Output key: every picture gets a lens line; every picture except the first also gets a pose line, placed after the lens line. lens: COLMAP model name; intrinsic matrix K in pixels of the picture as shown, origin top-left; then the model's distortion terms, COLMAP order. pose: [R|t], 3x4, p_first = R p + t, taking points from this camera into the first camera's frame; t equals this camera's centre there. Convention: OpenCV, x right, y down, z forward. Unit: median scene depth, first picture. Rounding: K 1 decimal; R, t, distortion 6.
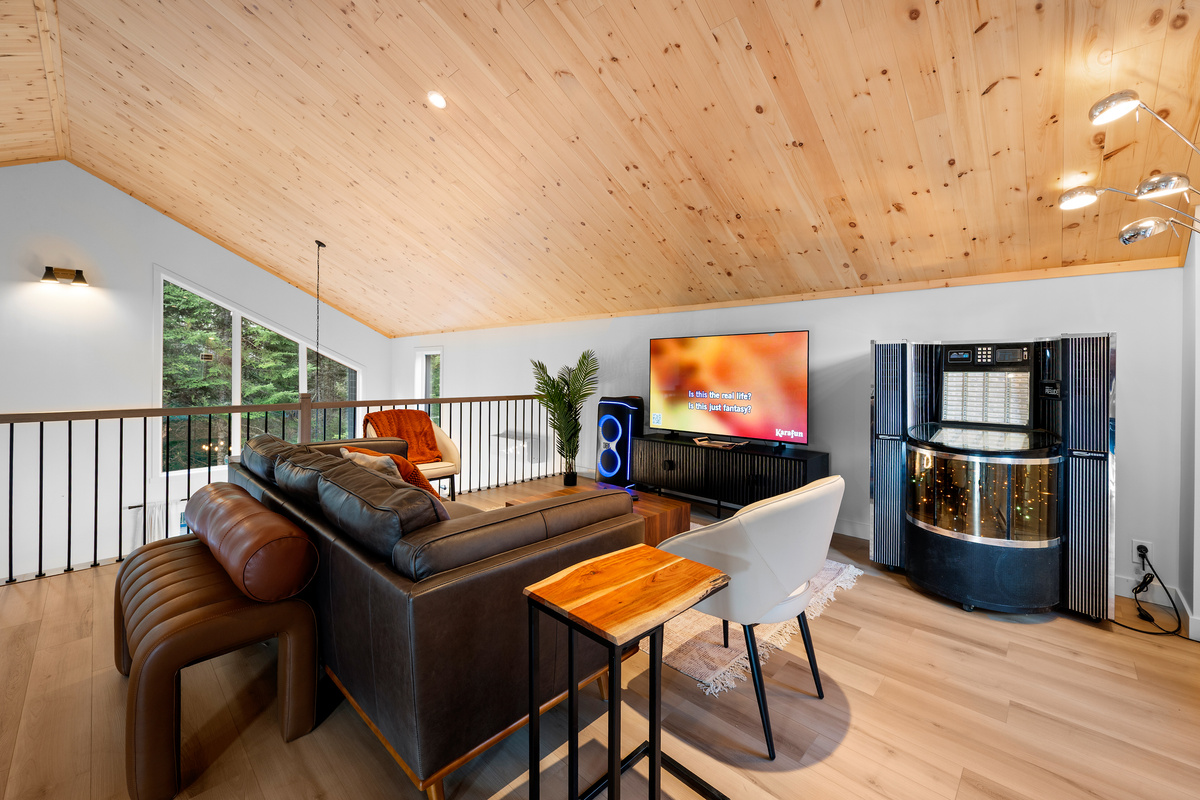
lens RADIAL K [[487.7, 0, 600.1], [0, 487.7, 369.9], [0, 0, 1]] dist [0.001311, 0.000625]
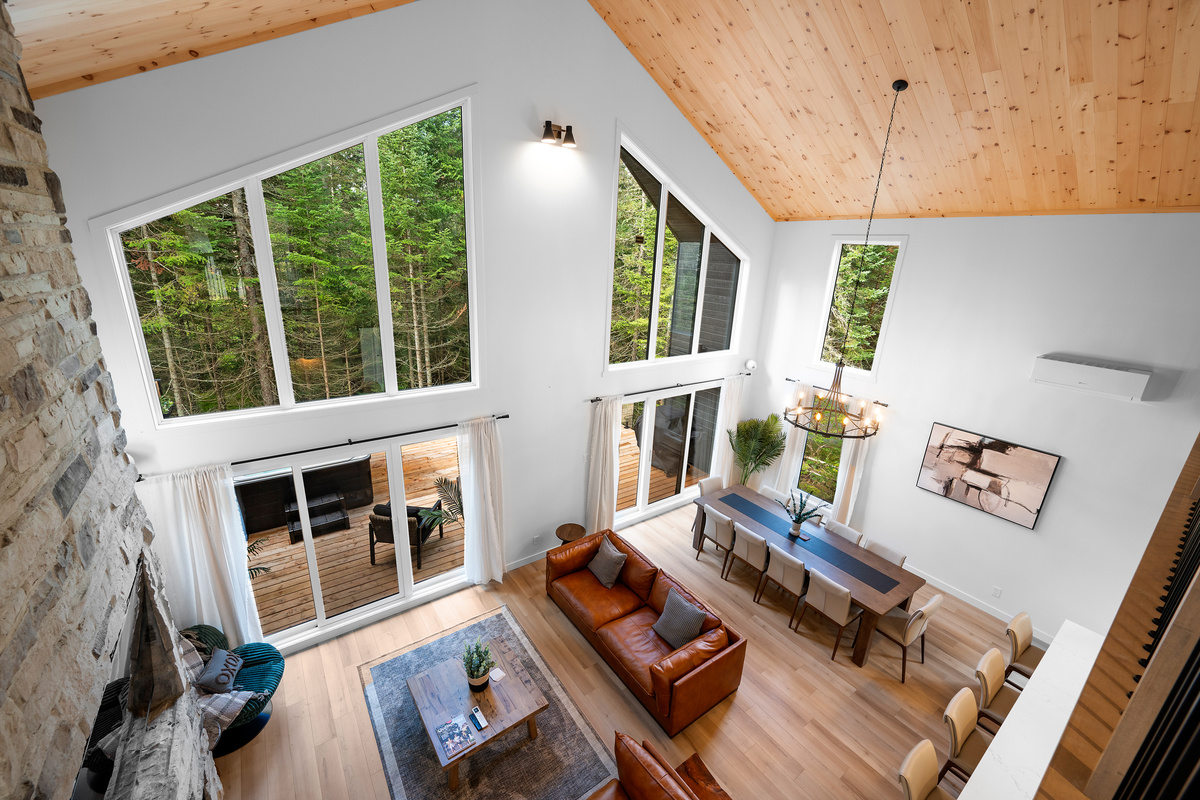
lens RADIAL K [[474.3, 0, 597.2], [0, 474.3, 401.4], [0, 0, 1]] dist [0.001064, -0.000101]
pose [[0.984100, 0.088900, -0.153767, -1.809301], [-0.038830, 0.952466, 0.302159, -0.011133], [0.173320, -0.291384, 0.940774, 0.245585]]
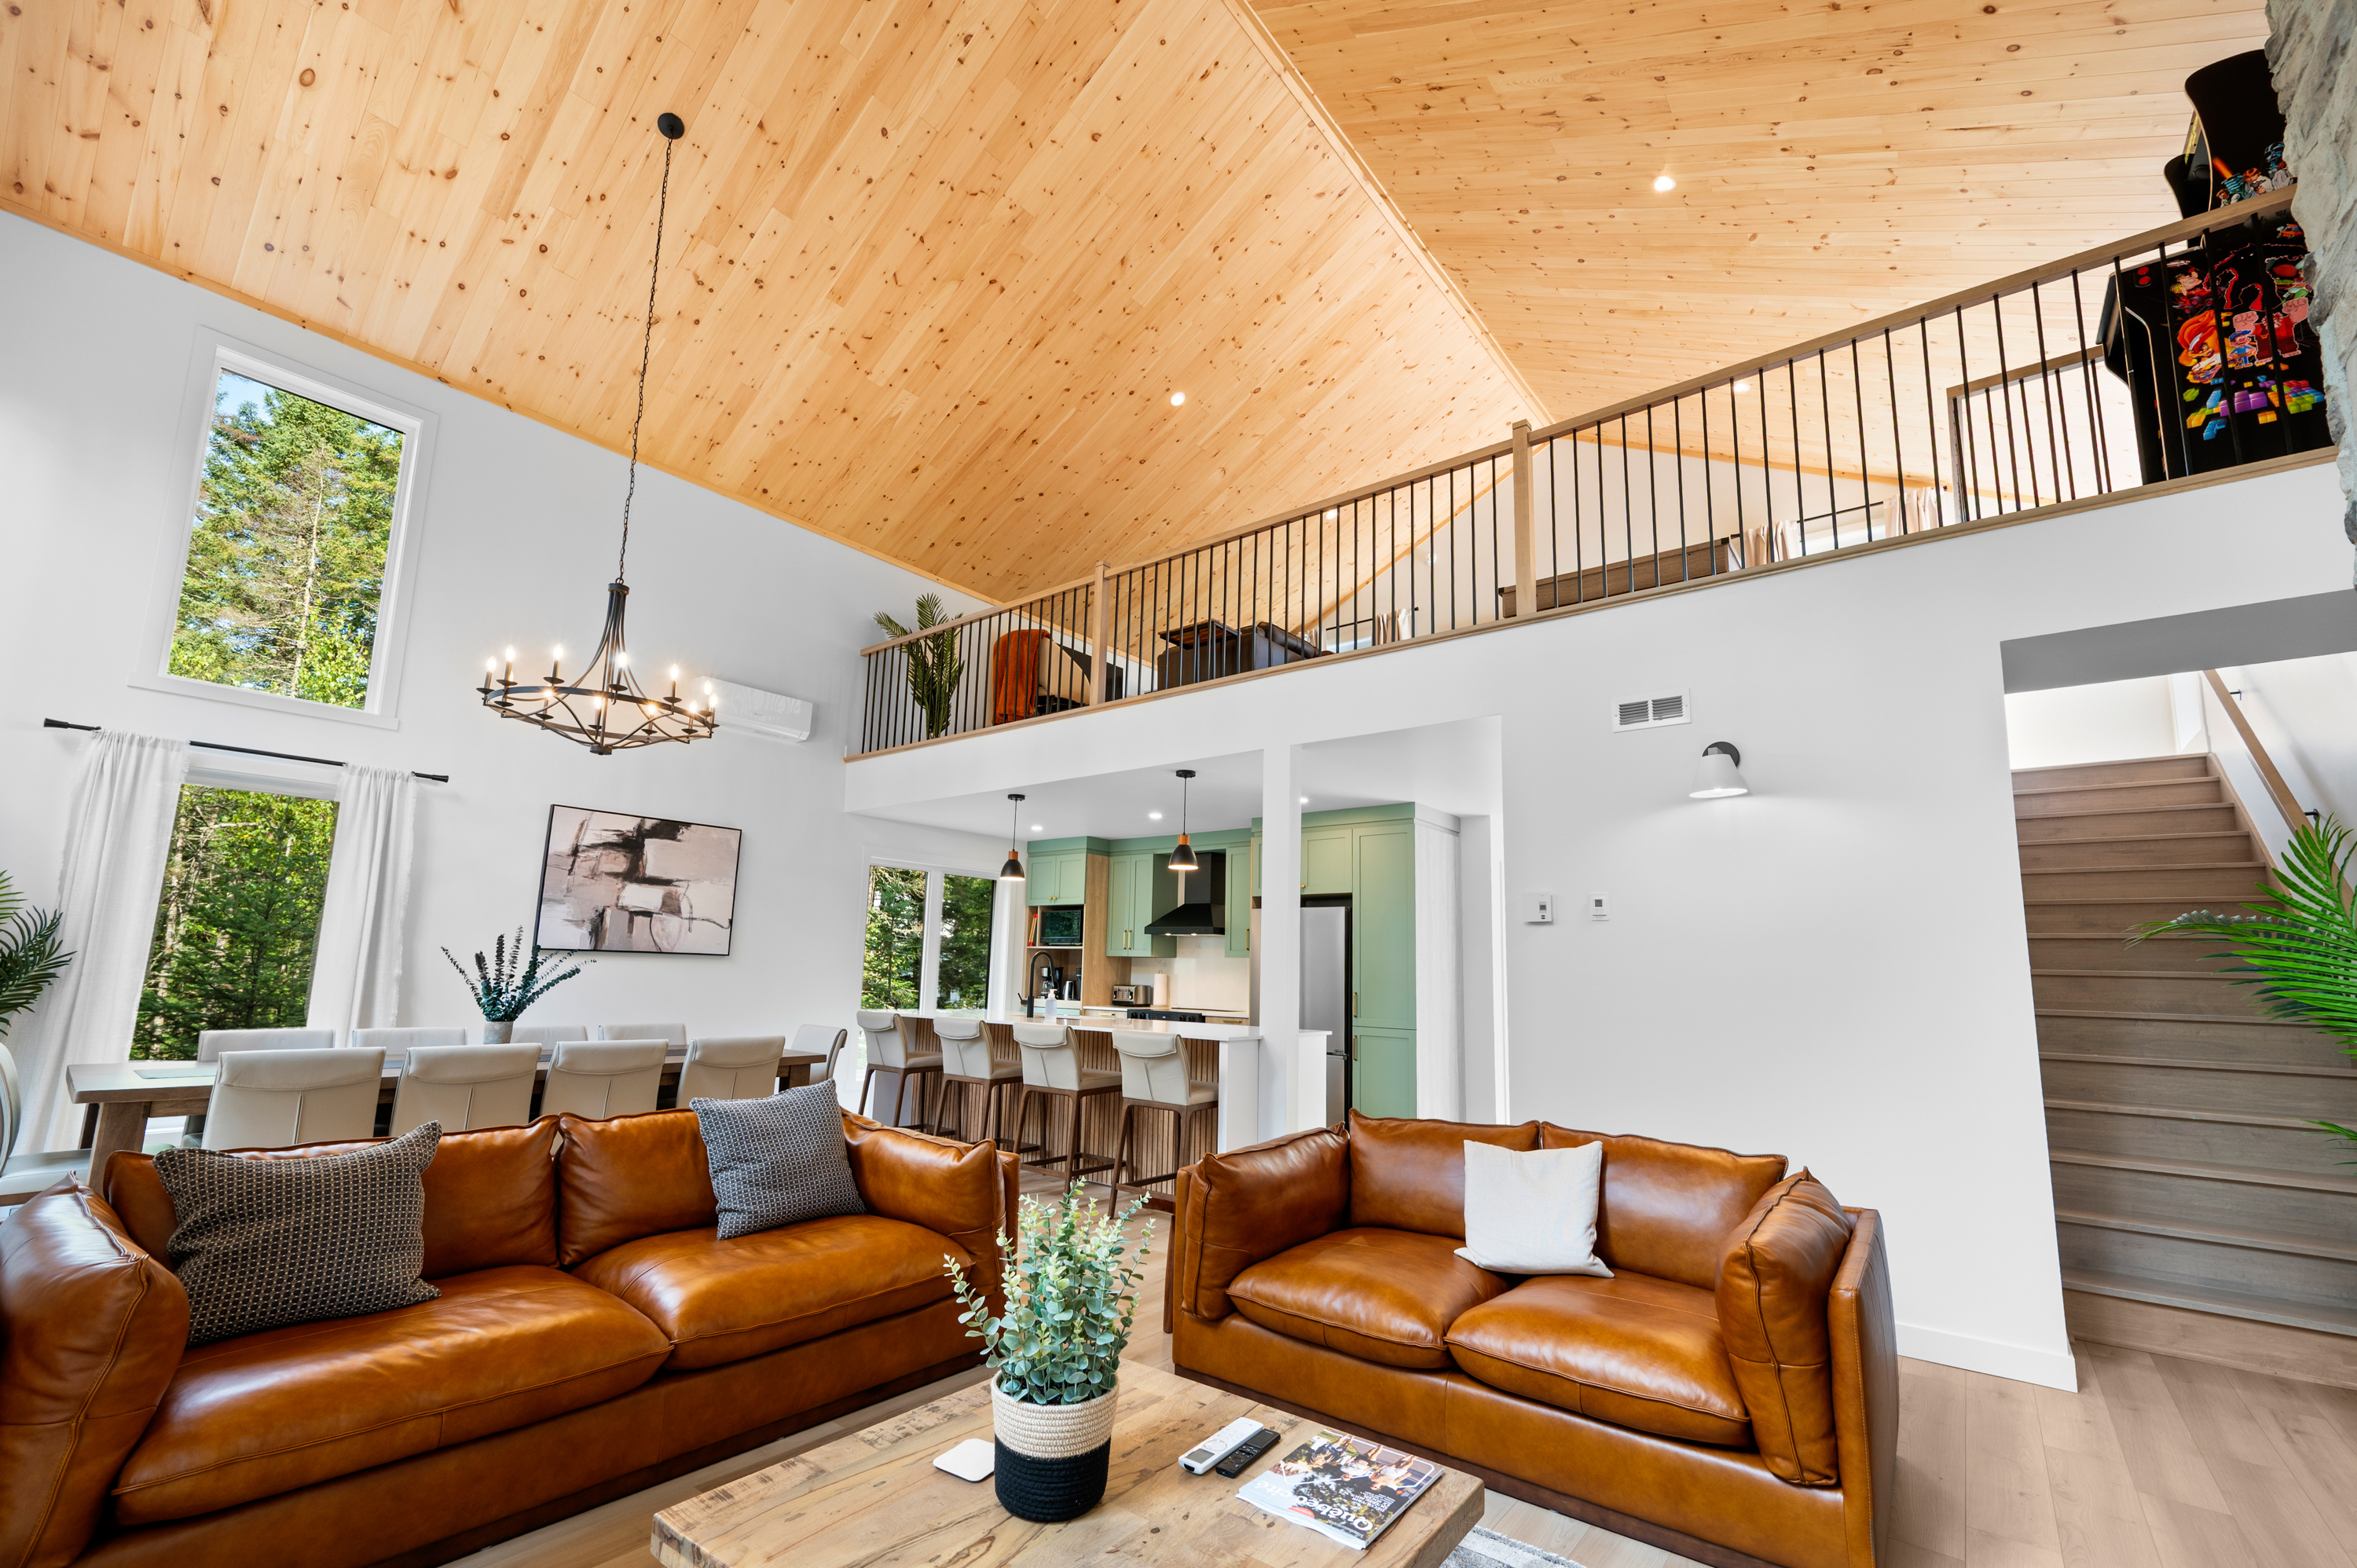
lens RADIAL K [[970.1, 0, 1186.2], [0, 970.1, 838.8], [0, 0, 1]] dist [-0.000108, -0.000117]
pose [[-0.097455, 0.127980, 0.986977, -2.860079], [-0.029204, 0.990903, -0.131373, 0.957879], [-0.994811, -0.041627, -0.092831, 1.262730]]
